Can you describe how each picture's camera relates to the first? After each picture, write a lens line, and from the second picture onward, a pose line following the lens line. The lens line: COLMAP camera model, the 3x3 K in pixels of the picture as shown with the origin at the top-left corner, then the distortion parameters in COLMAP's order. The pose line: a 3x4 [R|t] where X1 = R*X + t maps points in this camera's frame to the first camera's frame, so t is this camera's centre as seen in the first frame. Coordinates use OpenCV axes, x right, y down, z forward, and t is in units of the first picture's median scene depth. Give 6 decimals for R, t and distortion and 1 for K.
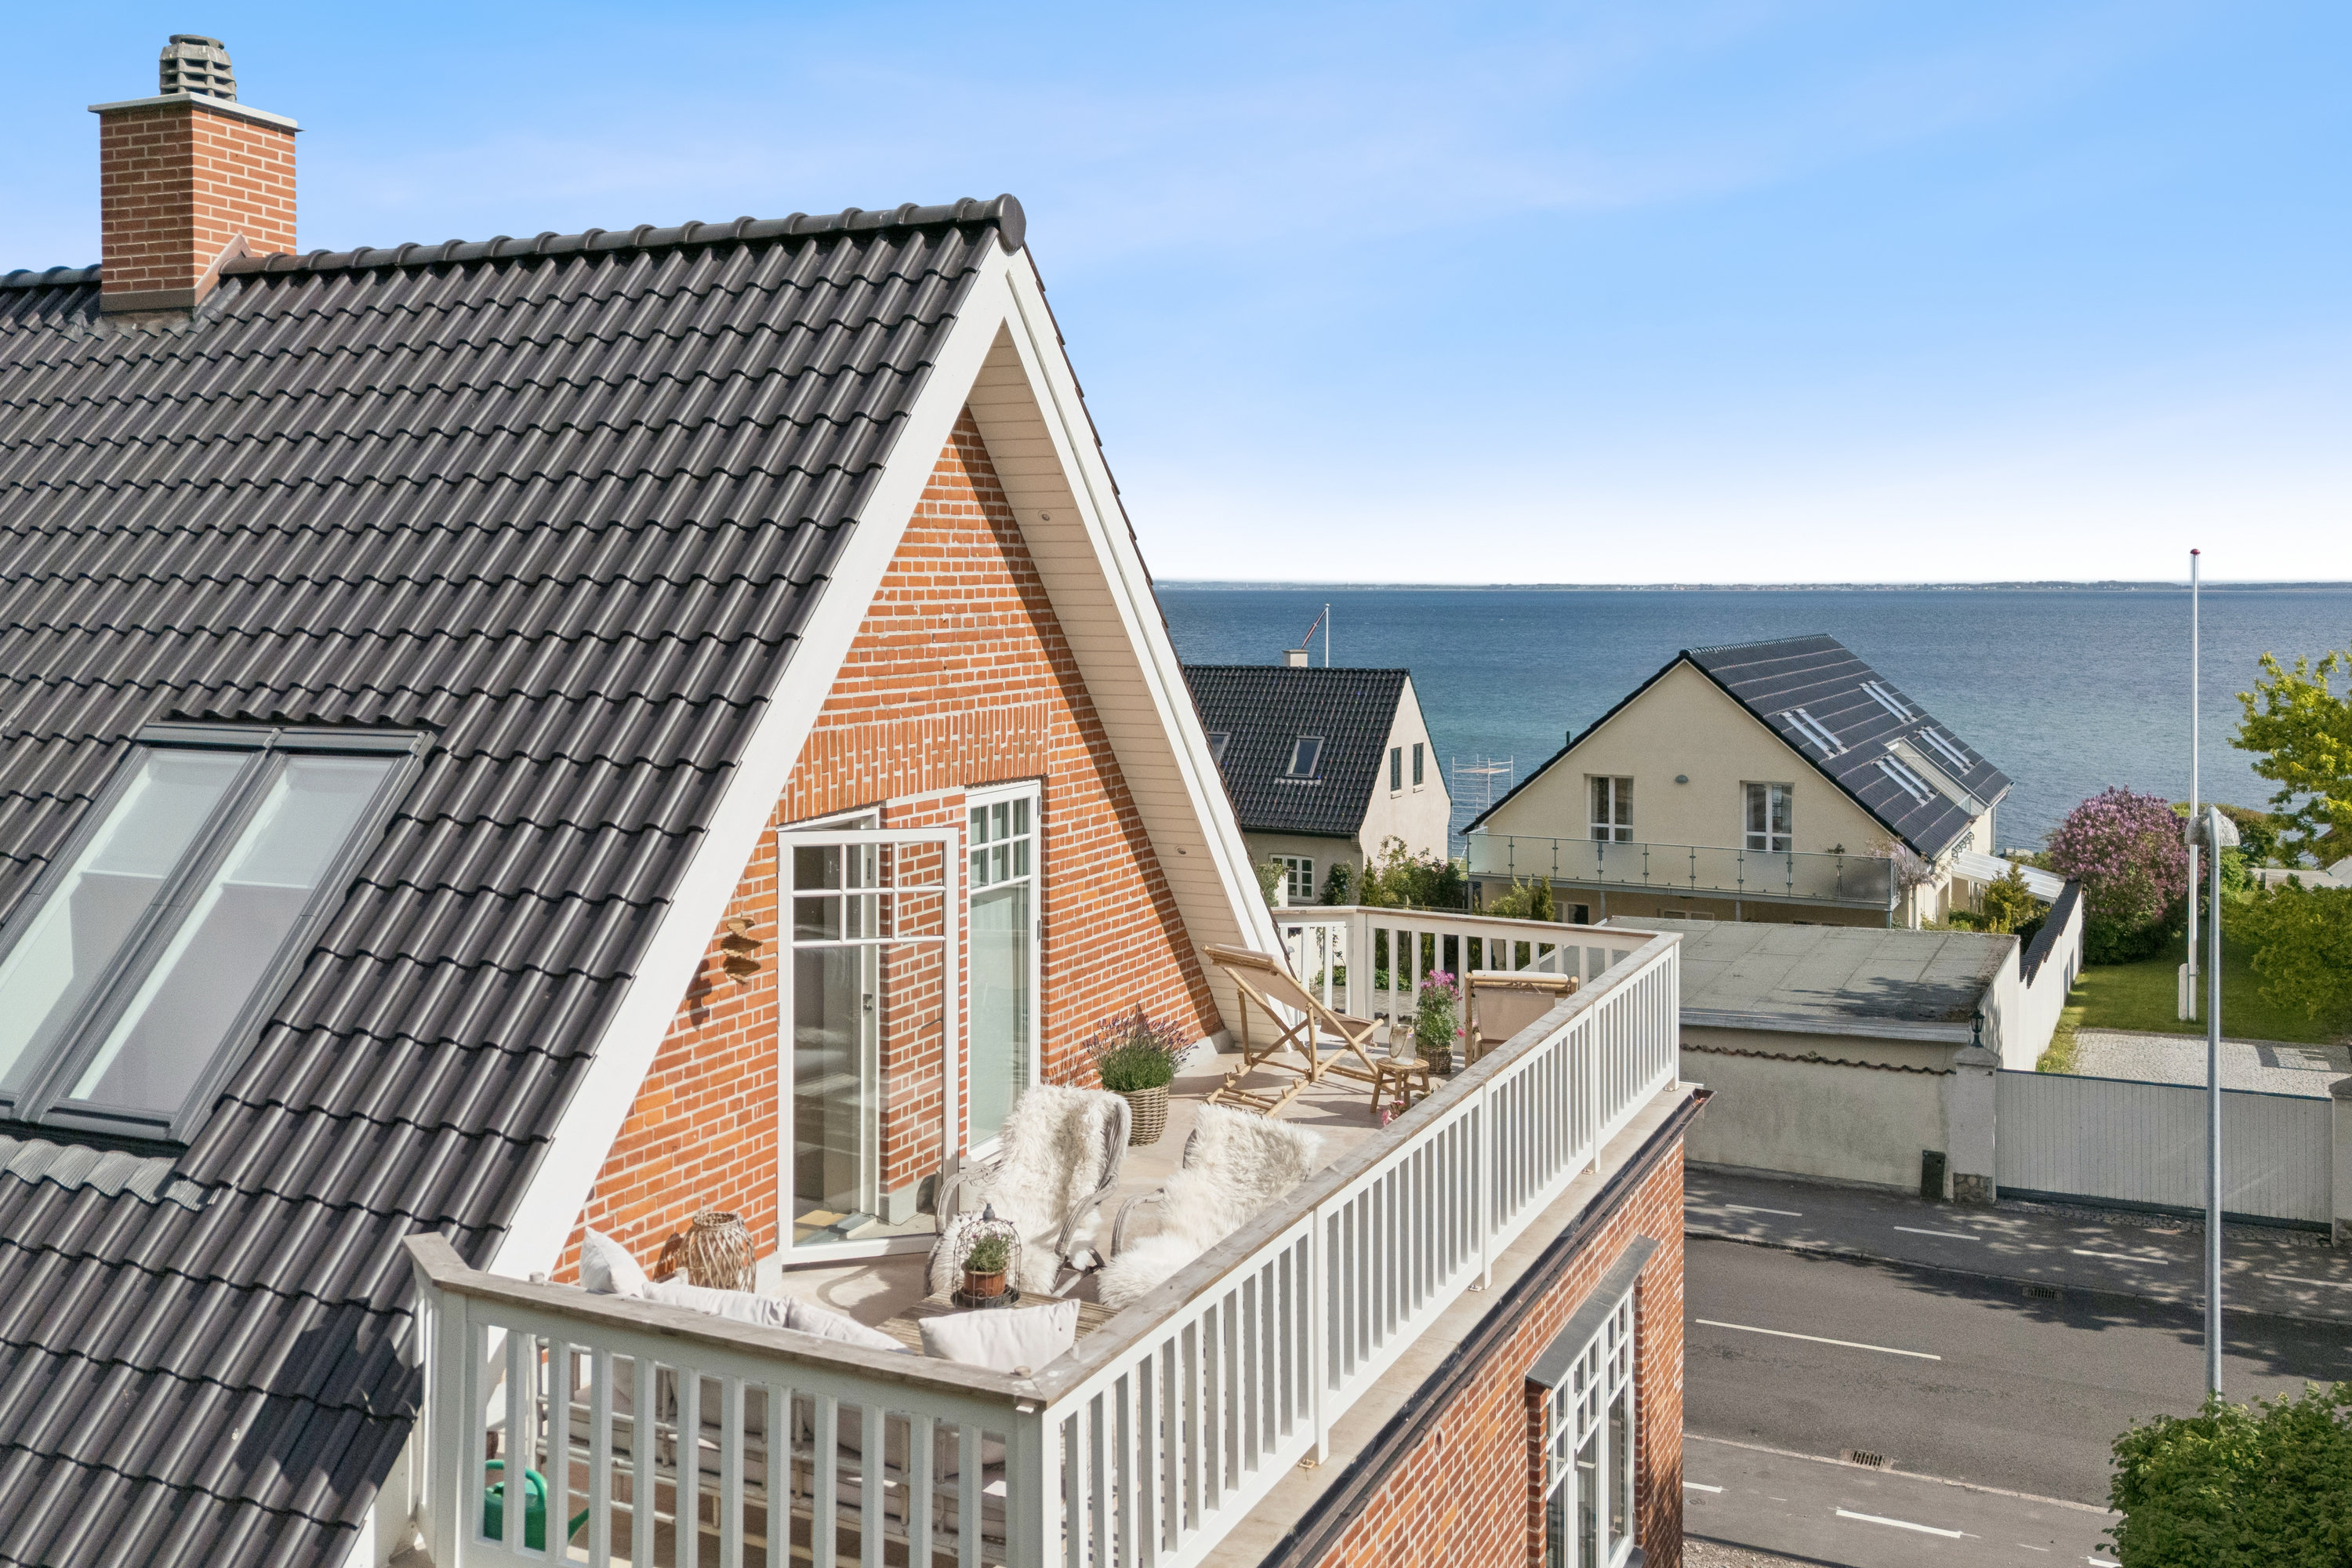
lens RADIAL K [[2090.5, 0, 1173.9], [0, 2090.5, 601.8], [0, 0, 1]] dist [0.051992, -0.007122]
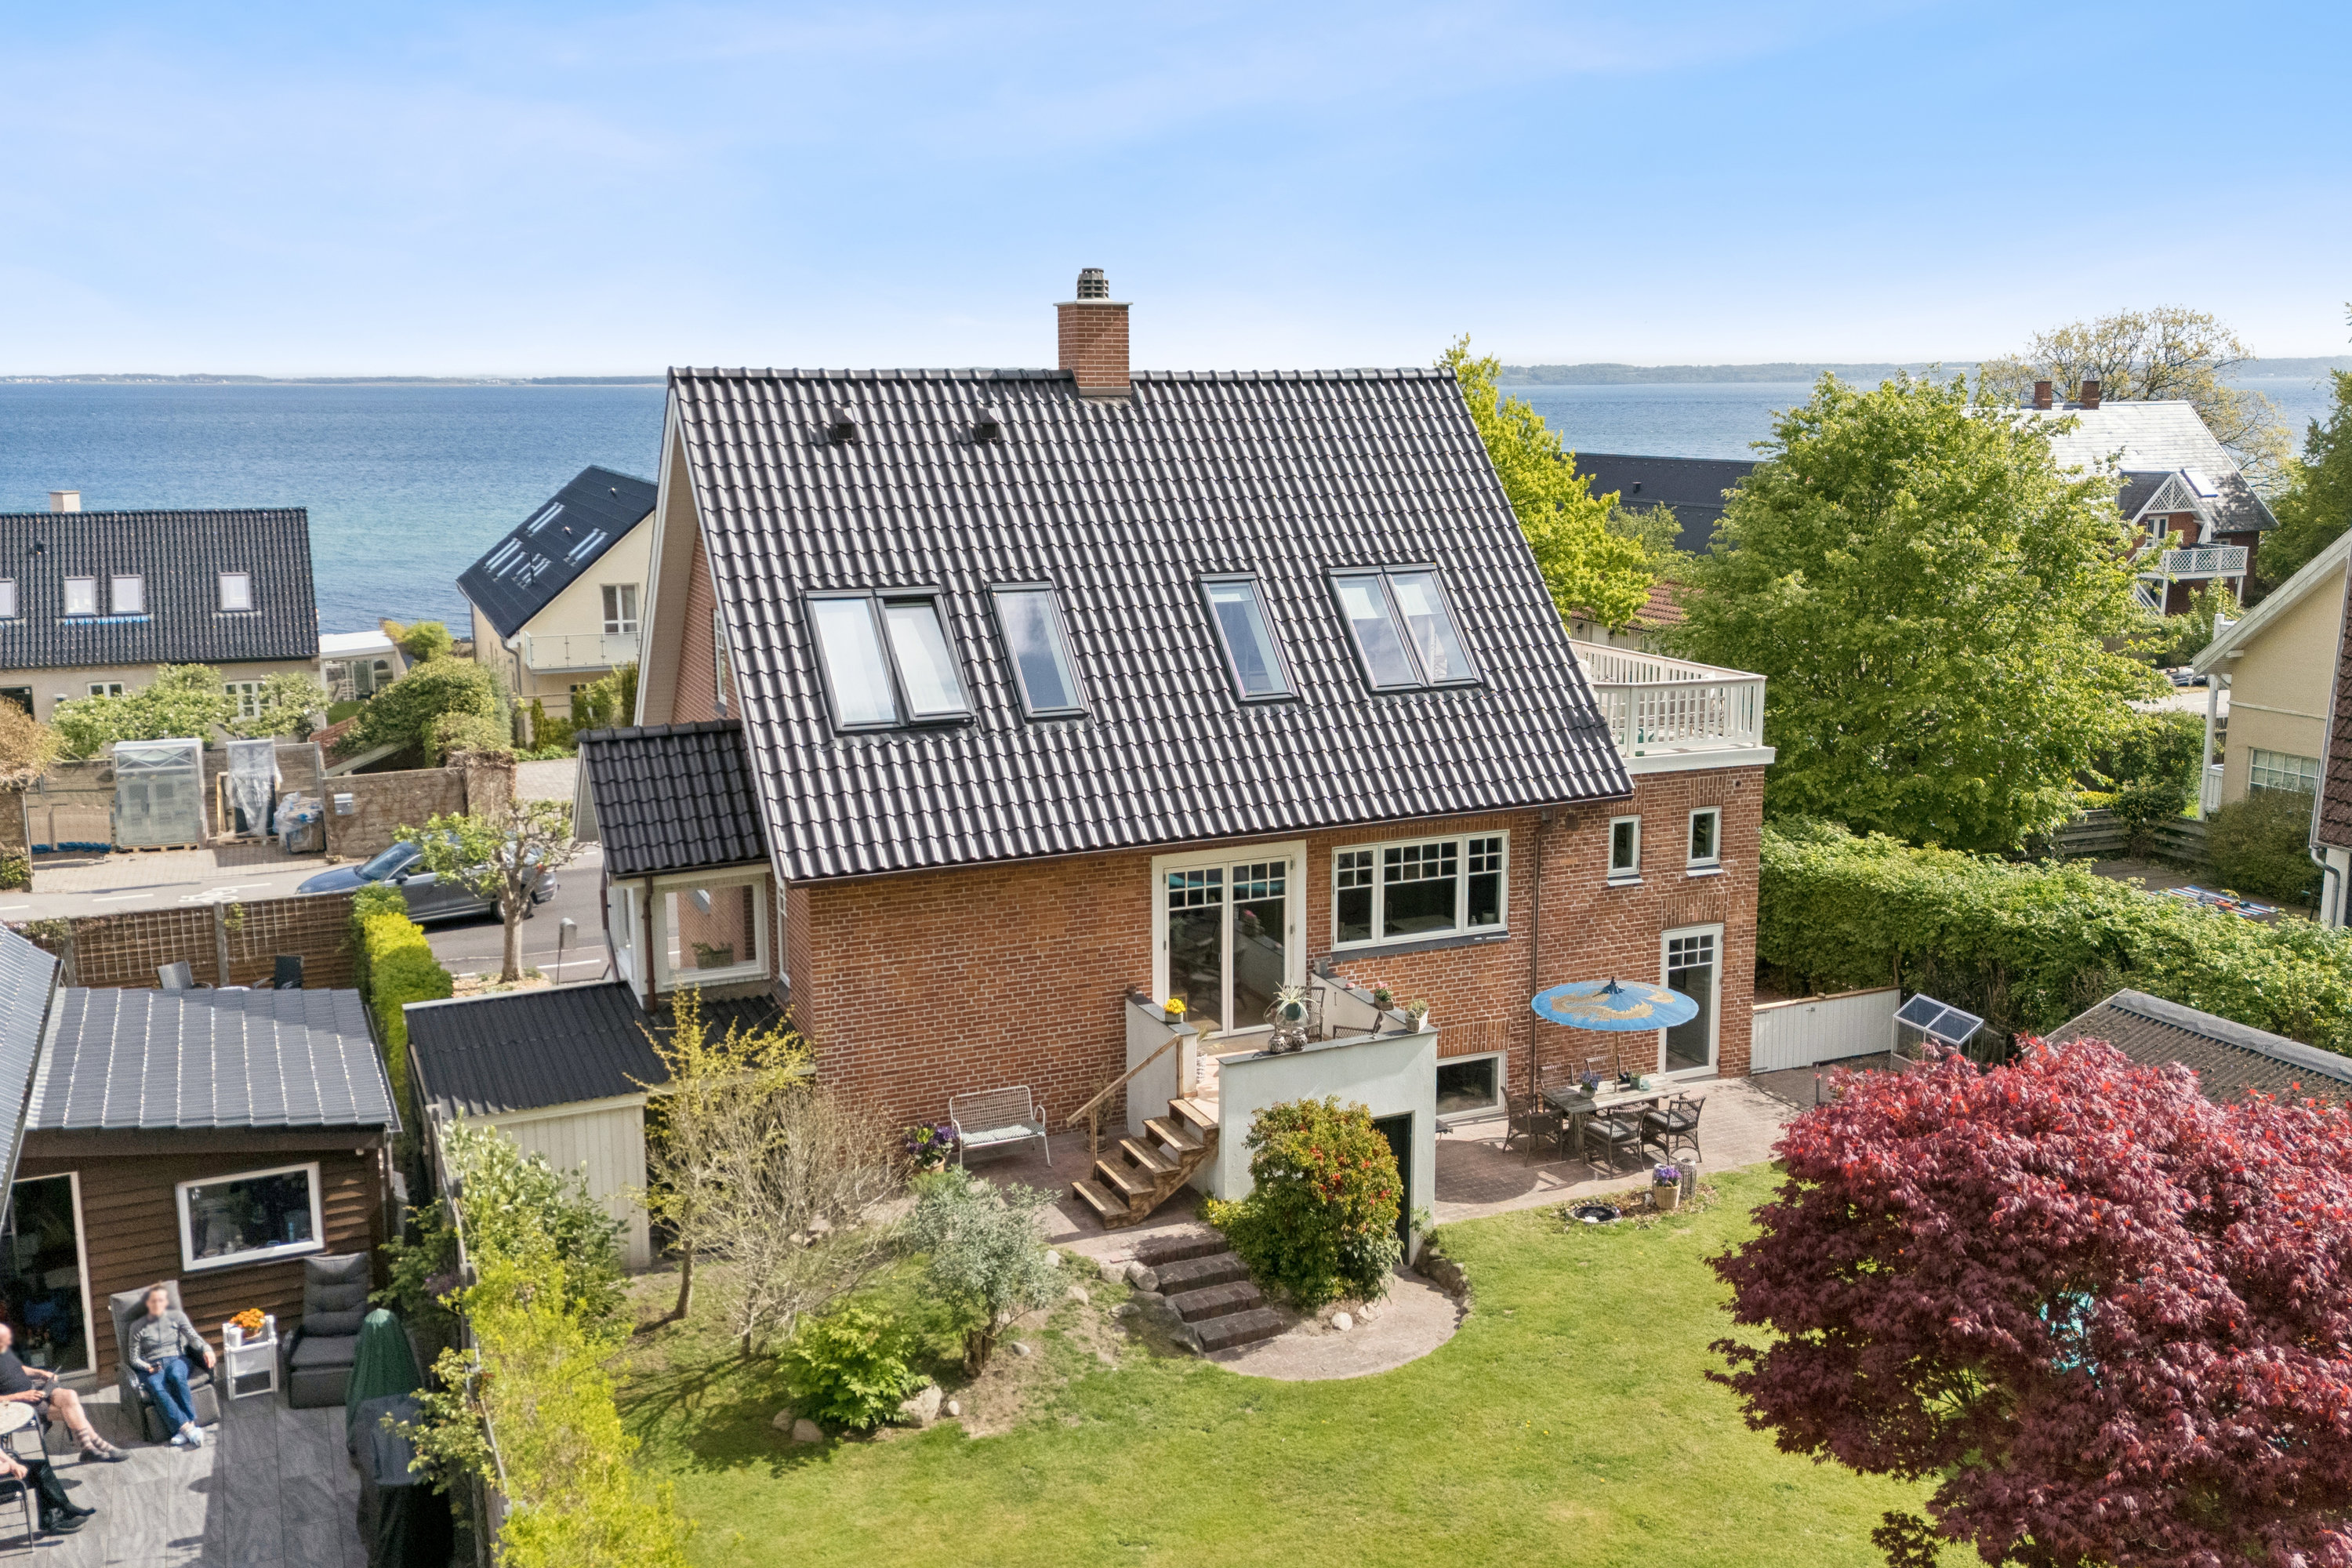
lens RADIAL K [[2090.5, 0, 1170.7], [0, 2090.5, 790.9], [0, 0, 1]] dist [0.051992, -0.007122]
pose [[0.651814, -0.150534, 0.743288, -0.581891], [0.009977, 0.981719, 0.190074, -0.039610], [-0.758313, -0.116477, 0.641400, -0.146402]]
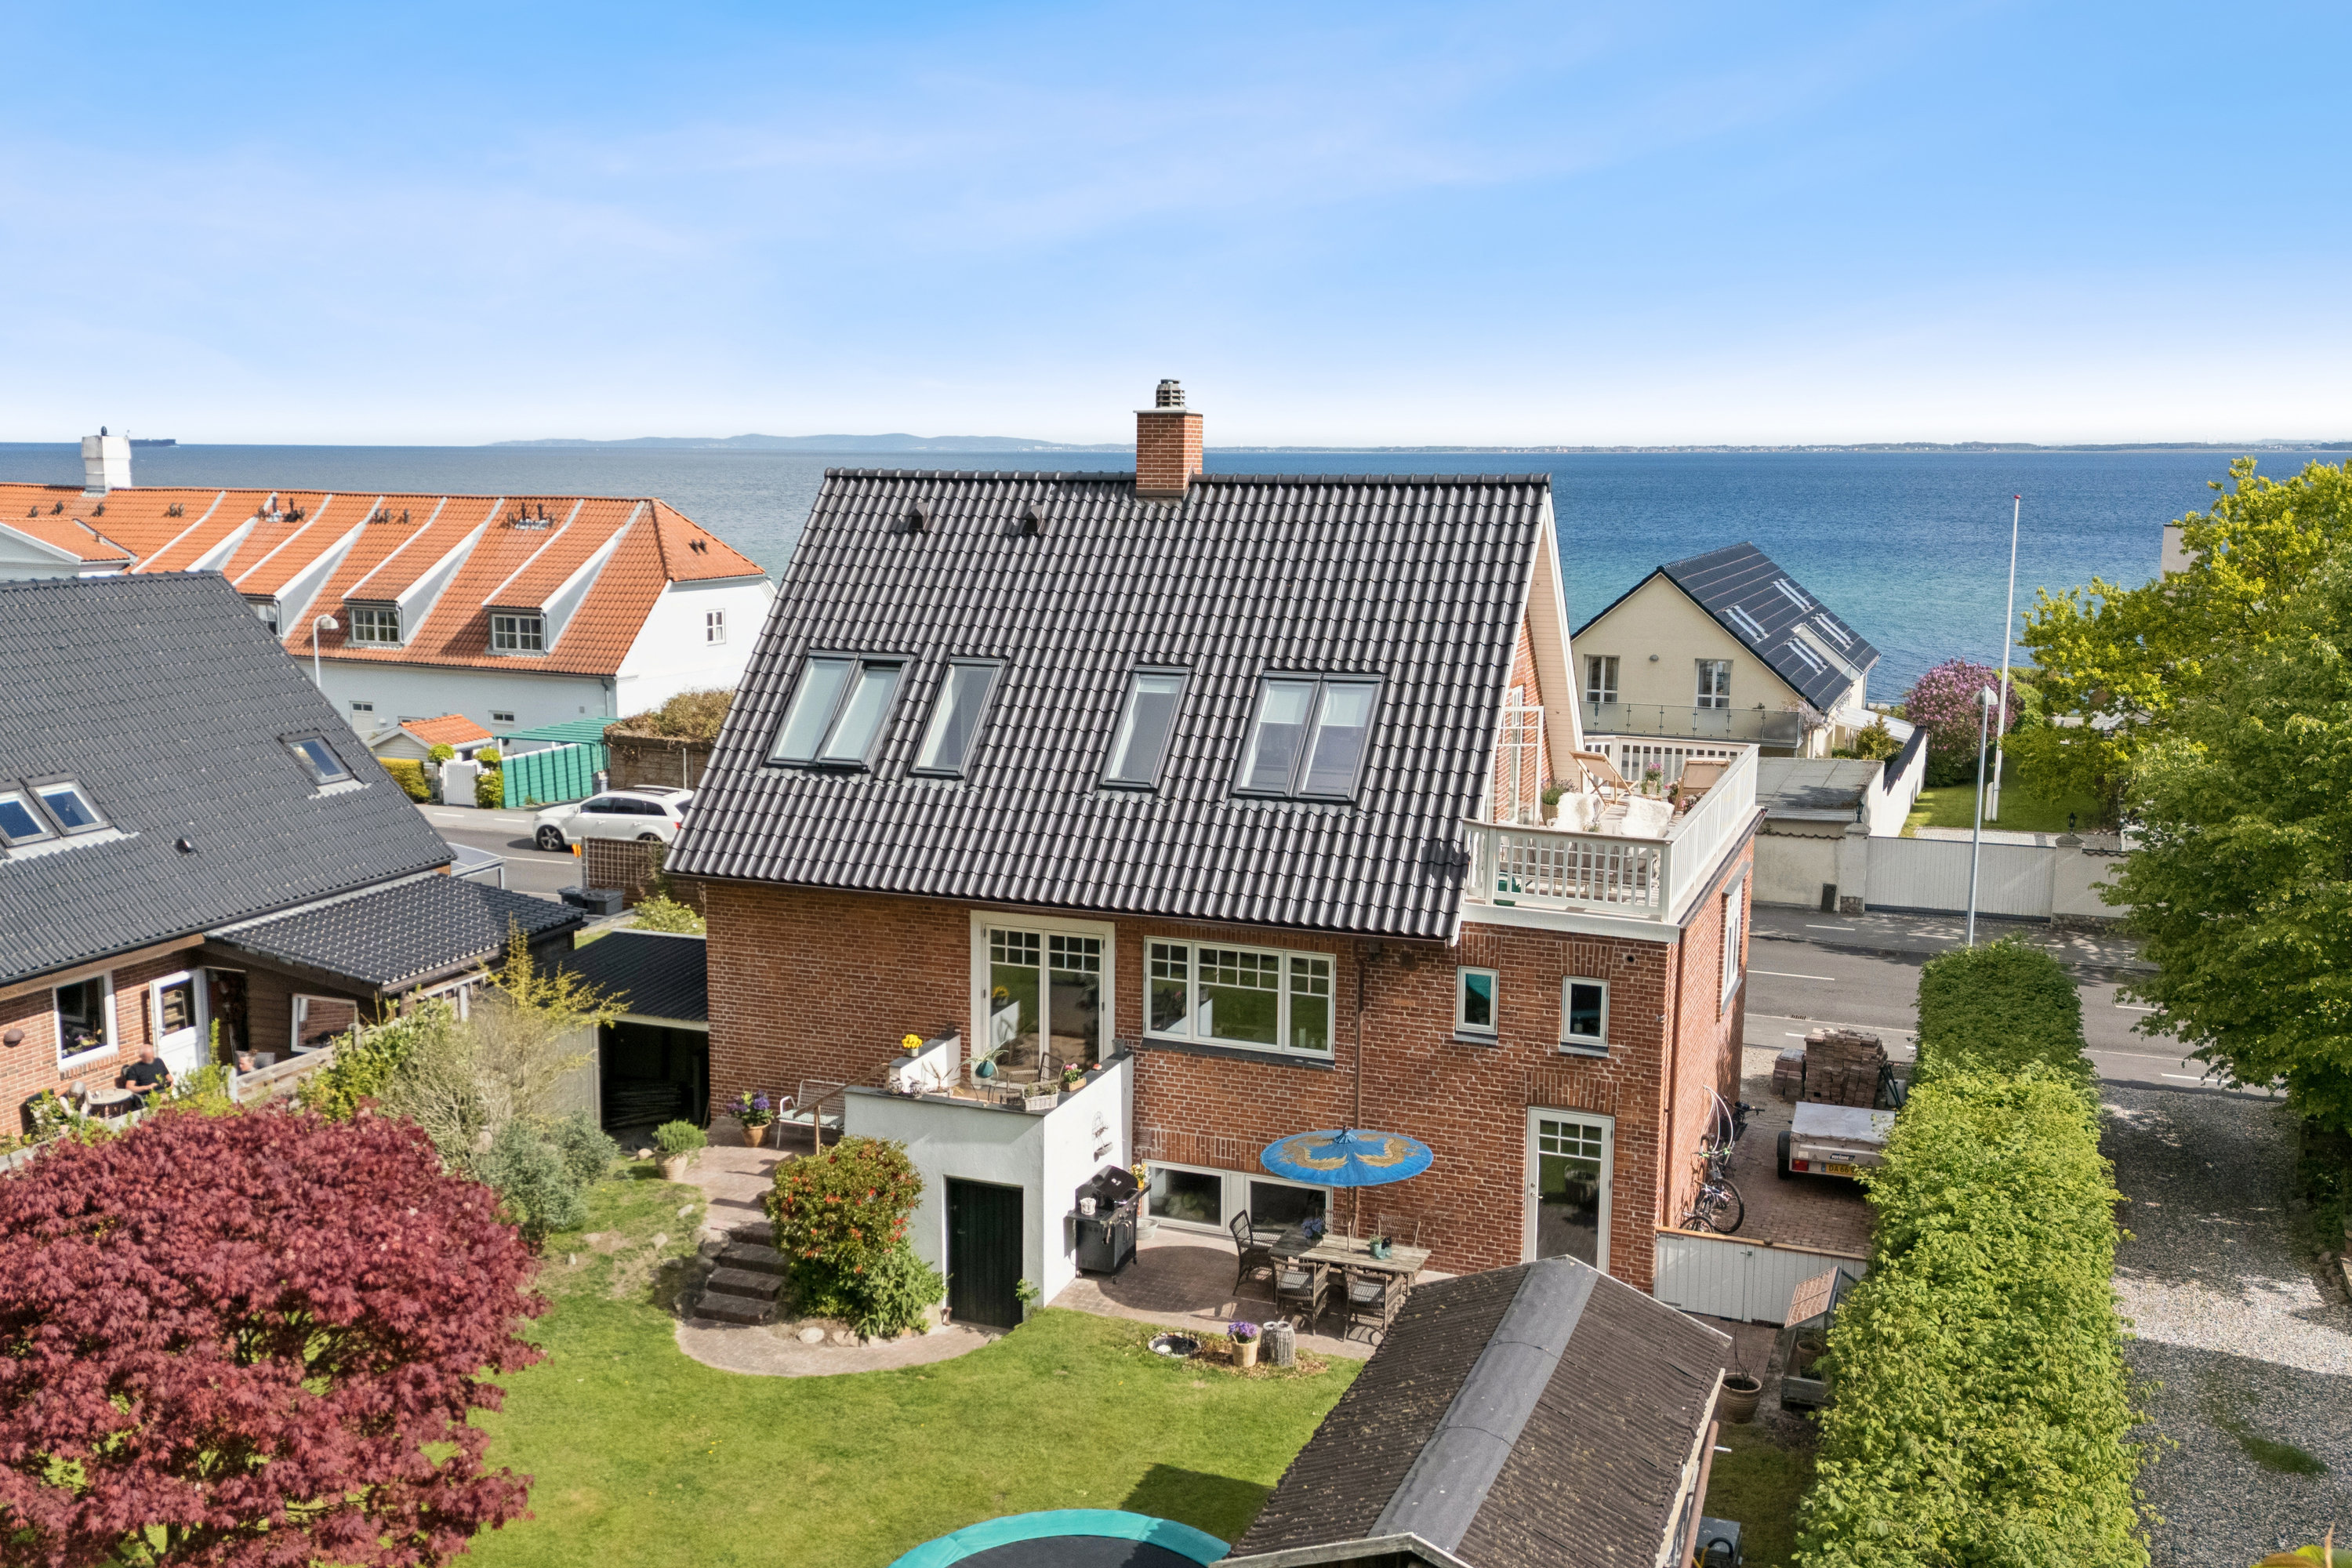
lens RADIAL K [[2090.5, 0, 1172.9], [0, 2090.5, 766.1], [0, 0, 1]] dist [0.051992, -0.007122]
pose [[0.998334, -0.007430, 0.057223, -0.163323], [-0.000957, 0.989406, 0.145170, -0.048193], [-0.057696, -0.144982, 0.987751, -0.387044]]
